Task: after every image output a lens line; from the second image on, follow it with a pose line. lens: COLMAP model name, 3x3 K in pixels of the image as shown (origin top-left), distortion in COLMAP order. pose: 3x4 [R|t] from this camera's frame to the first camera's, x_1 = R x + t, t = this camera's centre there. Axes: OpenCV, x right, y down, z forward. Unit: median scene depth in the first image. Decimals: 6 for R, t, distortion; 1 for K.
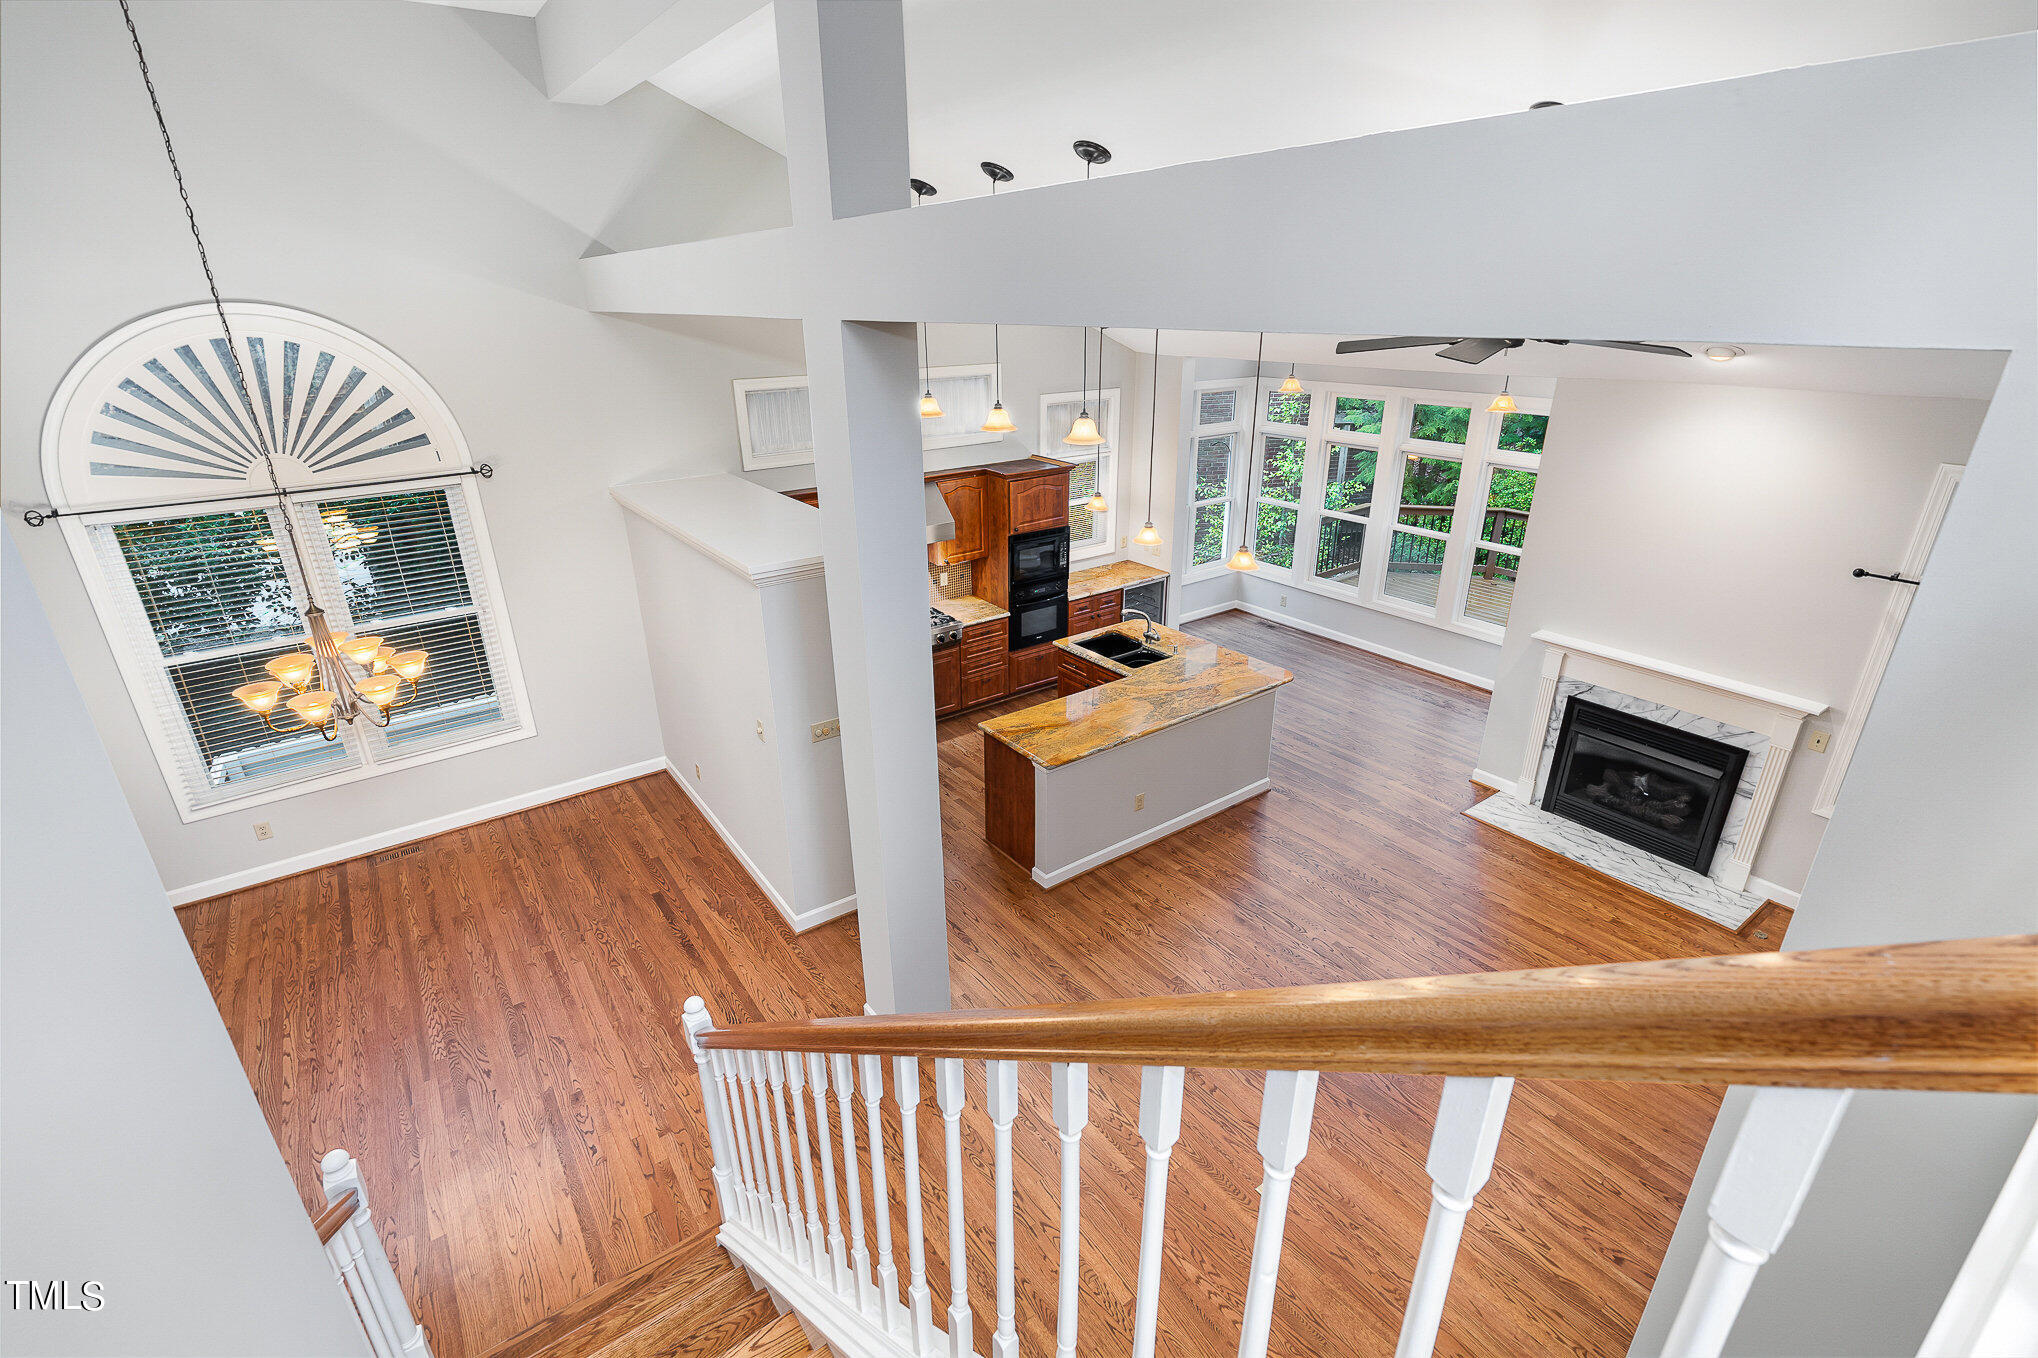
lens RADIAL K [[936.1, 0, 1021.1], [0, 936.1, 678.9], [0, 0, 1]] dist [-0.001404, 0.000332]
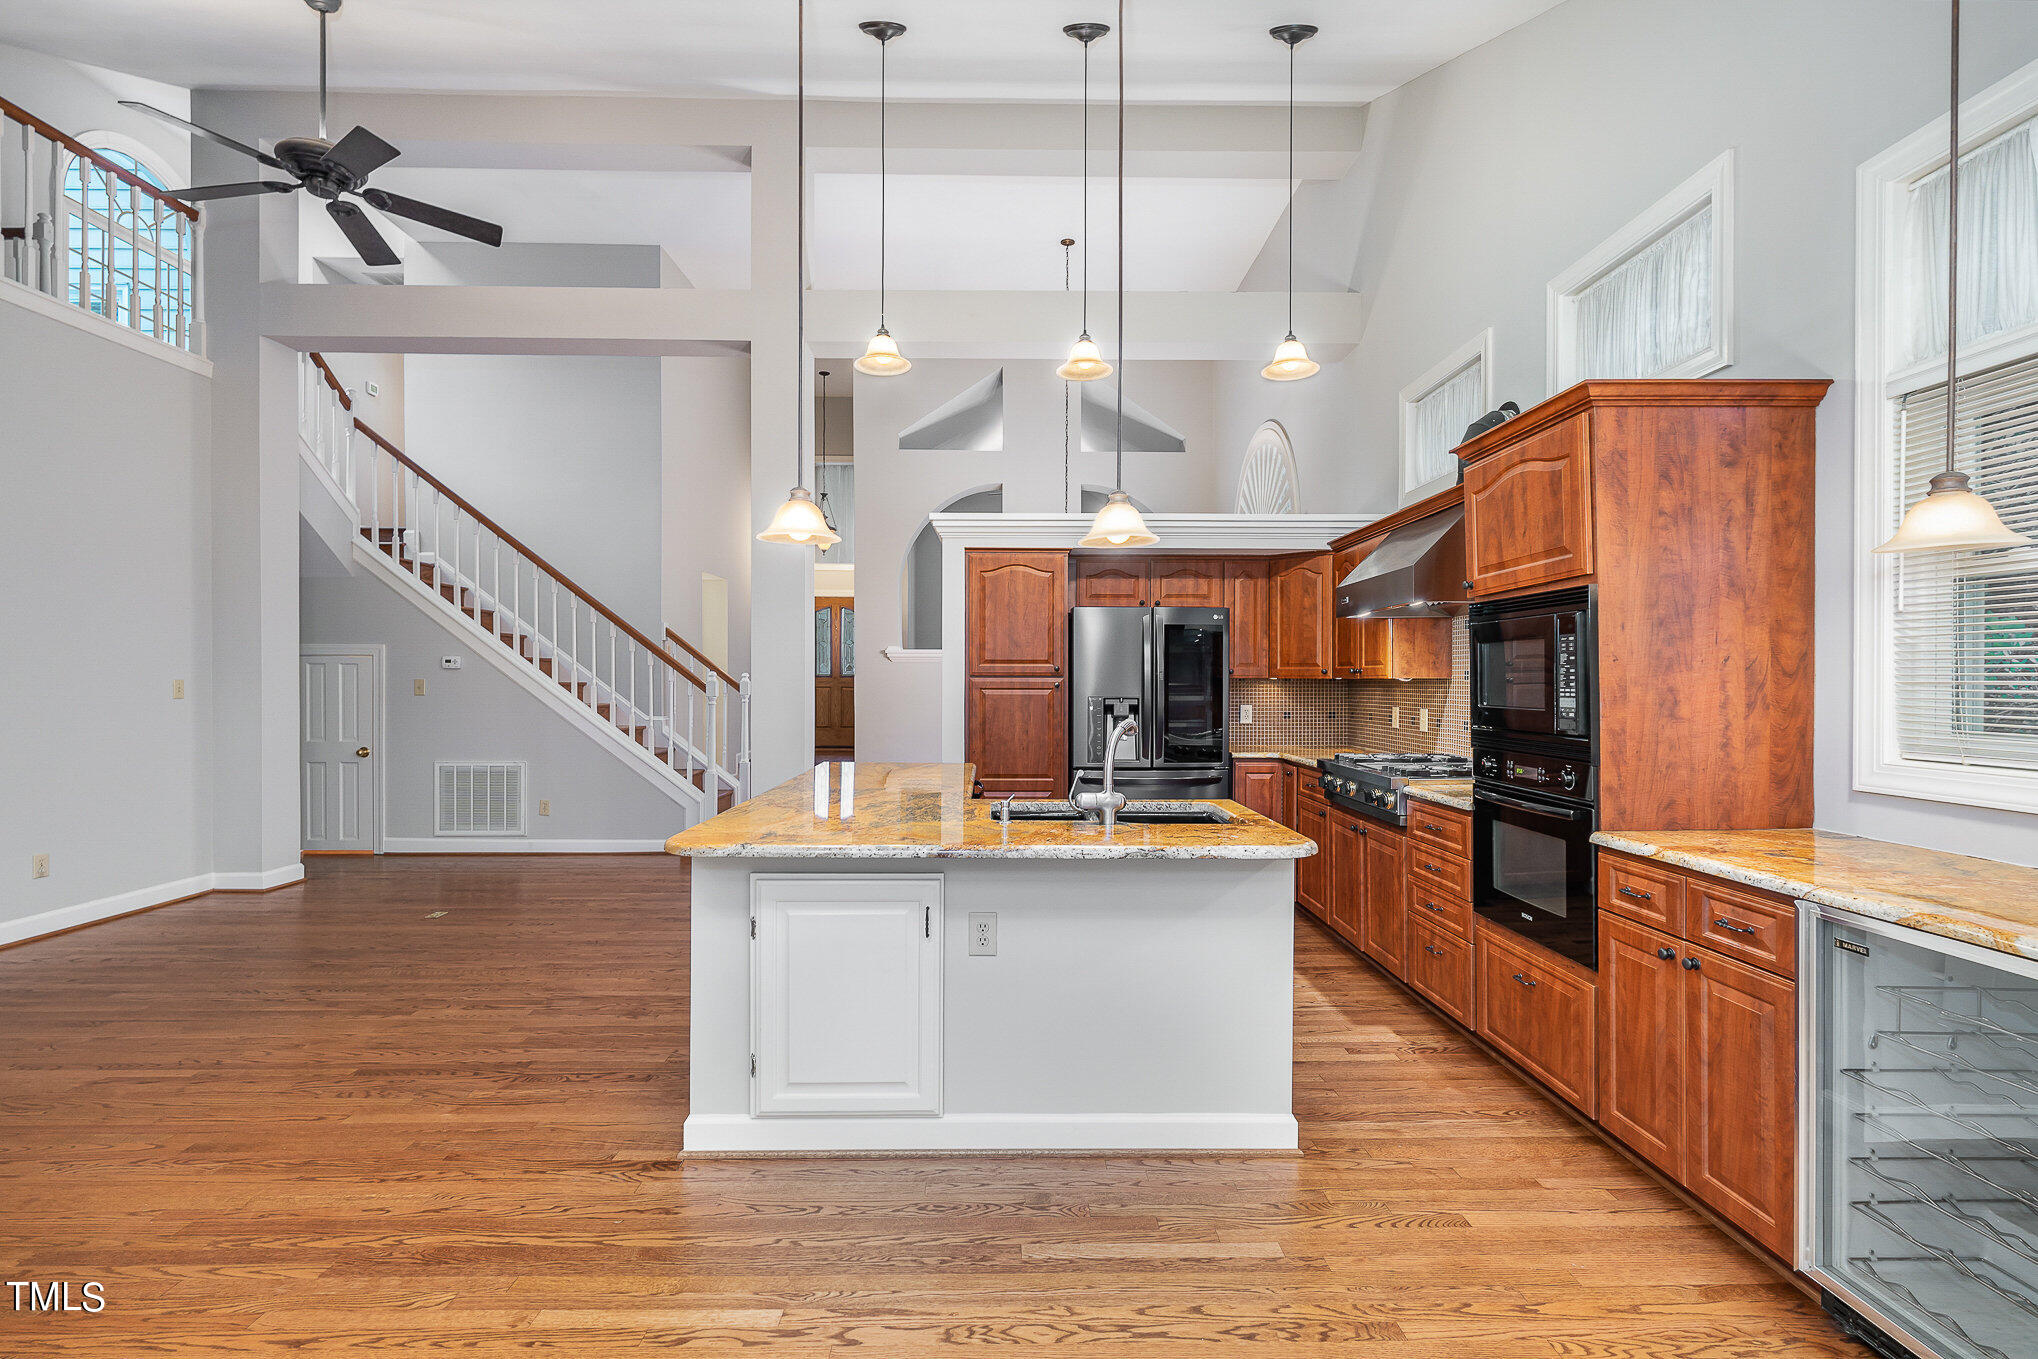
lens RADIAL K [[936.1, 0, 1011.8], [0, 936.1, 681.0], [0, 0, 1]] dist [-0.001404, 0.000332]
pose [[-0.578184, 0.005969, -0.815884, 0.524437], [-0.309698, 0.923531, 0.226227, -0.185194], [0.754845, 0.383478, -0.532122, 1.317903]]
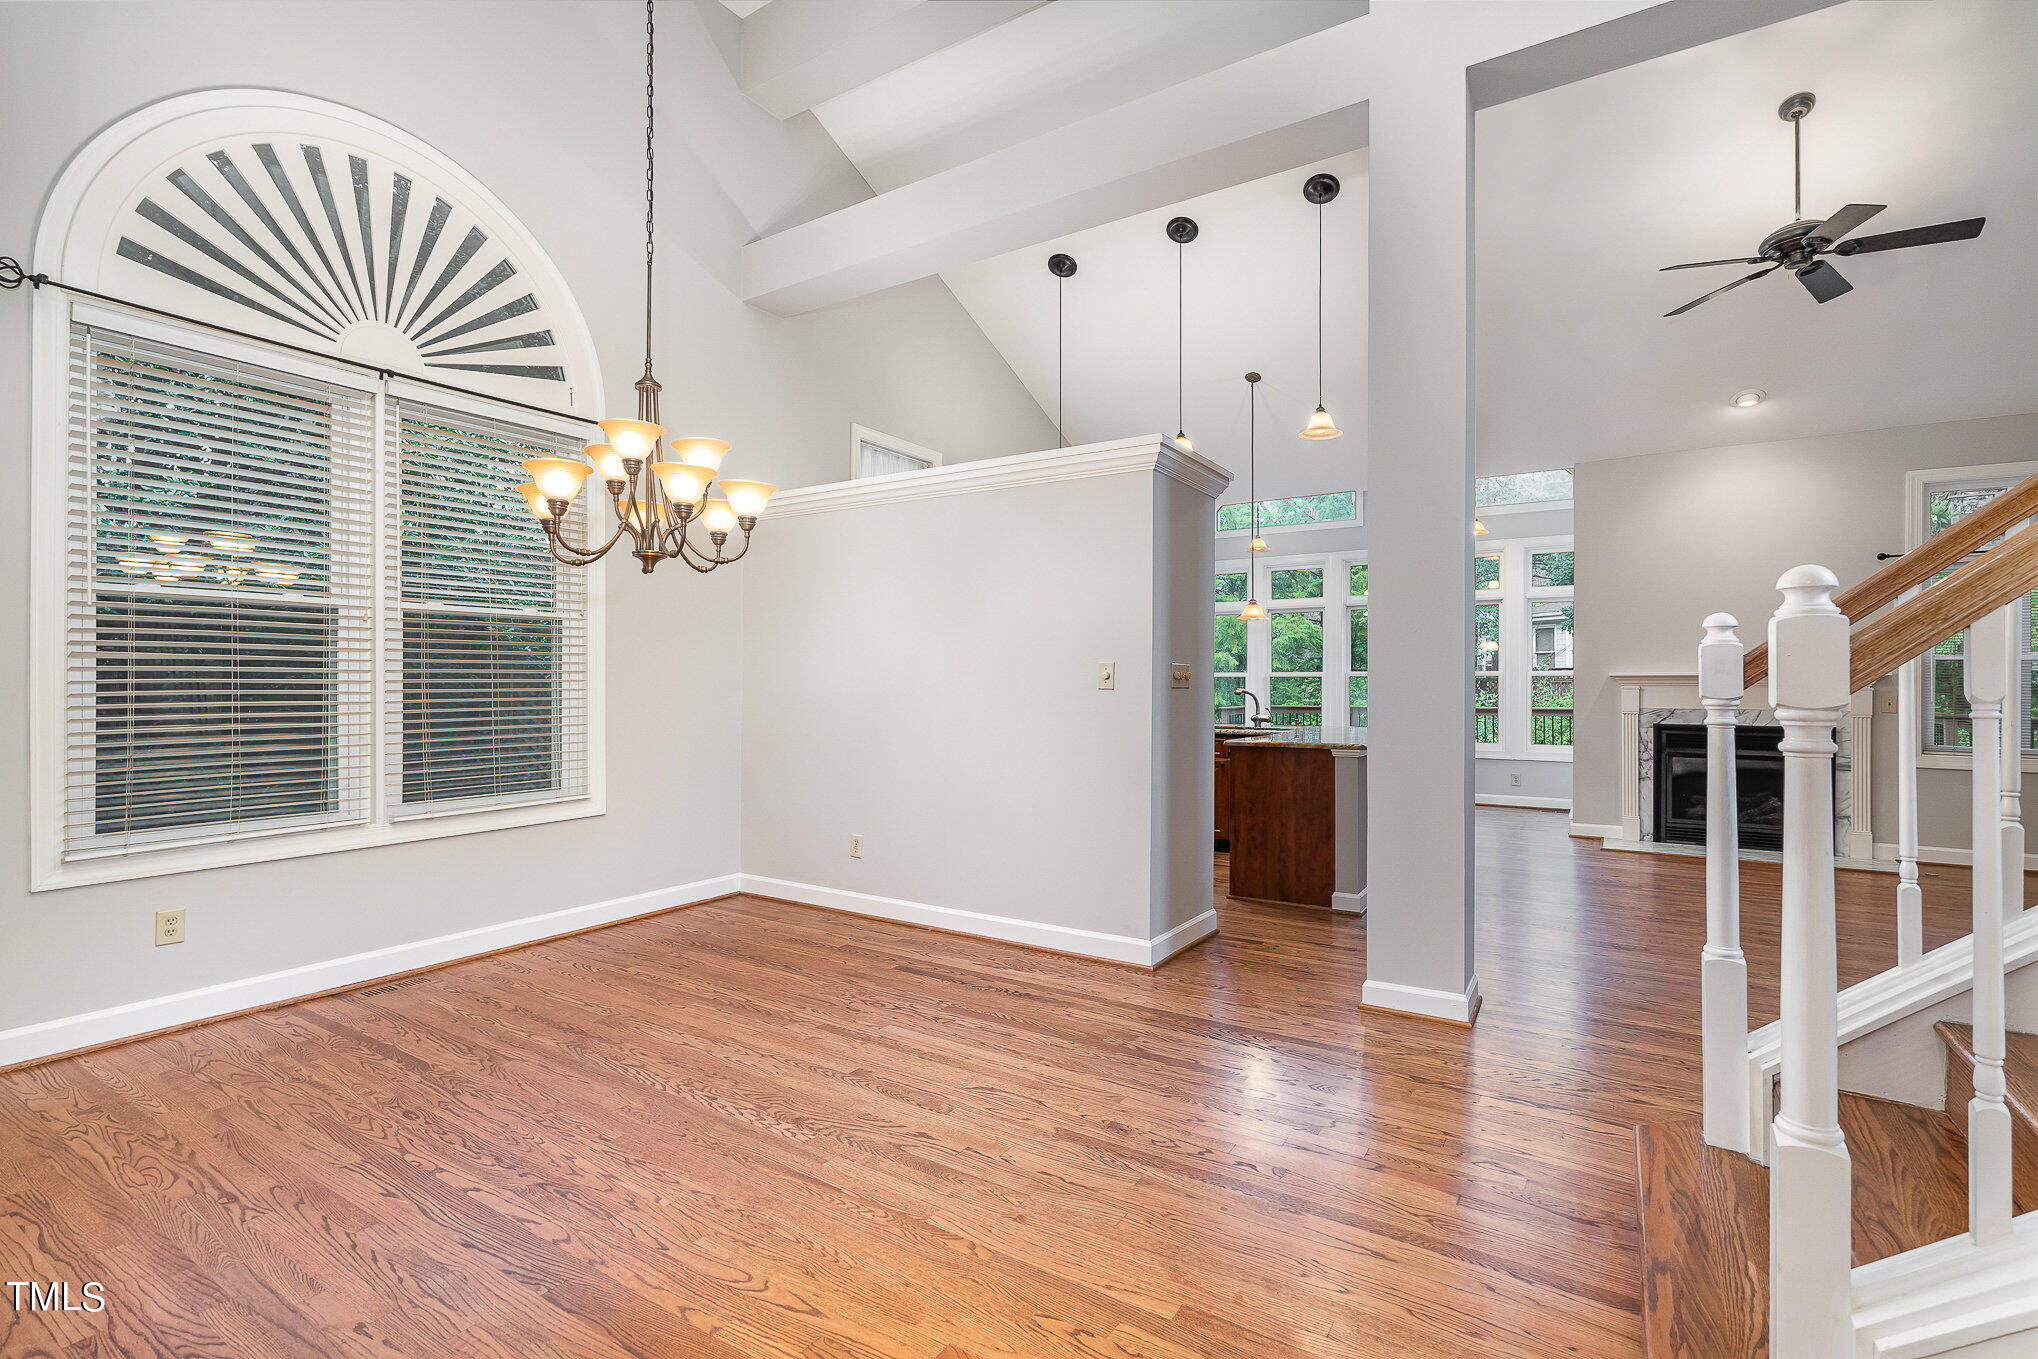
lens RADIAL K [[936.1, 0, 1025.7], [0, 936.1, 673.0], [0, 0, 1]] dist [-0.001404, 0.000332]
pose [[0.929348, 0.014823, 0.368906, -0.503992], [0.131004, 0.920939, -0.367028, 0.265828], [-0.345181, 0.389425, 0.853931, 0.282339]]
